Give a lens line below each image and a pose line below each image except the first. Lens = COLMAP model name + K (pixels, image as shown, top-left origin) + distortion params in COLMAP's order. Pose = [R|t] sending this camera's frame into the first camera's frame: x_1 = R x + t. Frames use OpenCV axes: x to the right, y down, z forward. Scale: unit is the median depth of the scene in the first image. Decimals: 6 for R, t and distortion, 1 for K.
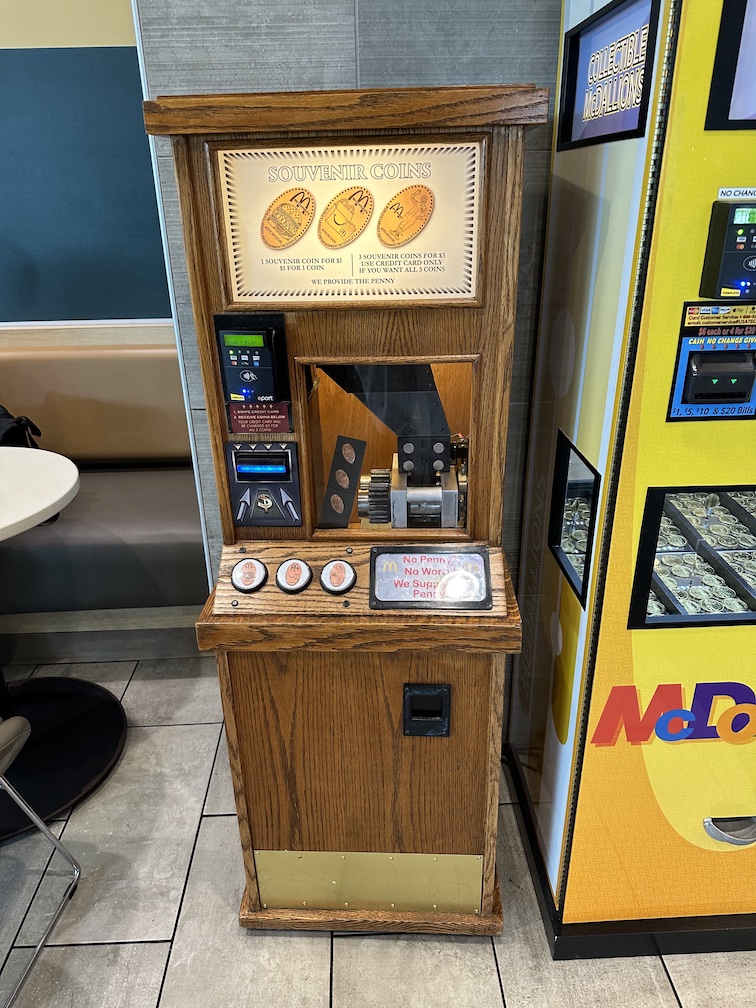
lens RADIAL K [[700.9, 0, 403.8], [0, 700.9, 487.0], [0, 0, 1]] dist [0.119199, -0.111803]
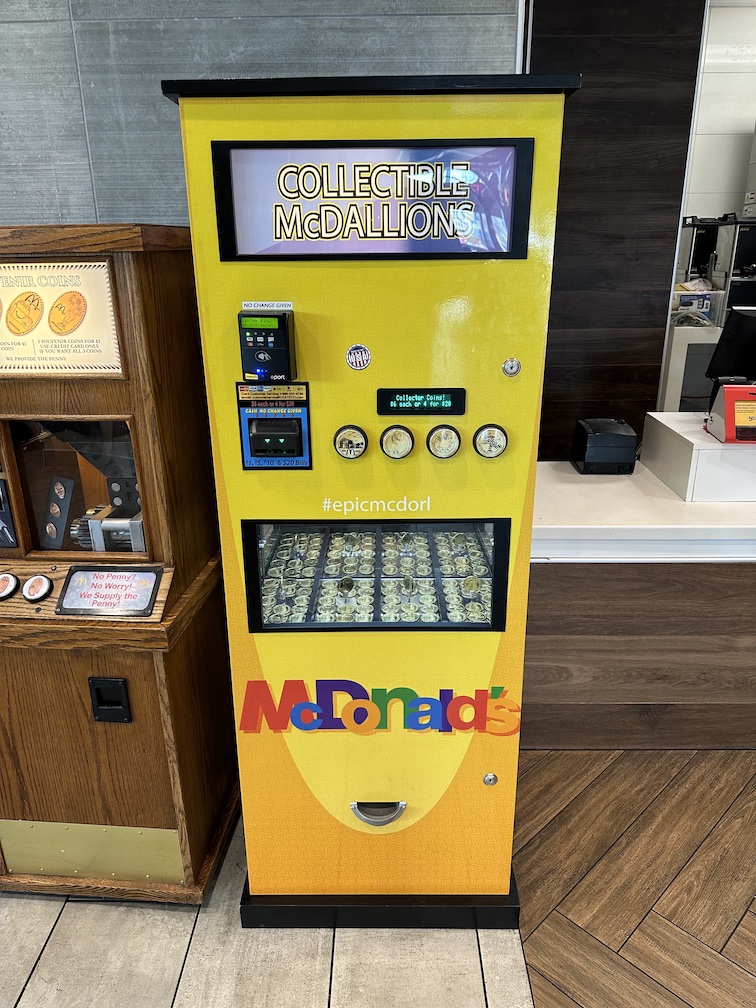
lens RADIAL K [[702.9, 0, 379.1], [0, 702.9, 484.8], [0, 0, 1]] dist [0.057926, -0.001775]
pose [[0.997172, 0.019173, -0.072669, 0.597454], [-0.023966, 0.997554, -0.065668, 0.012564], [0.071232, 0.067223, 0.995192, -0.230196]]
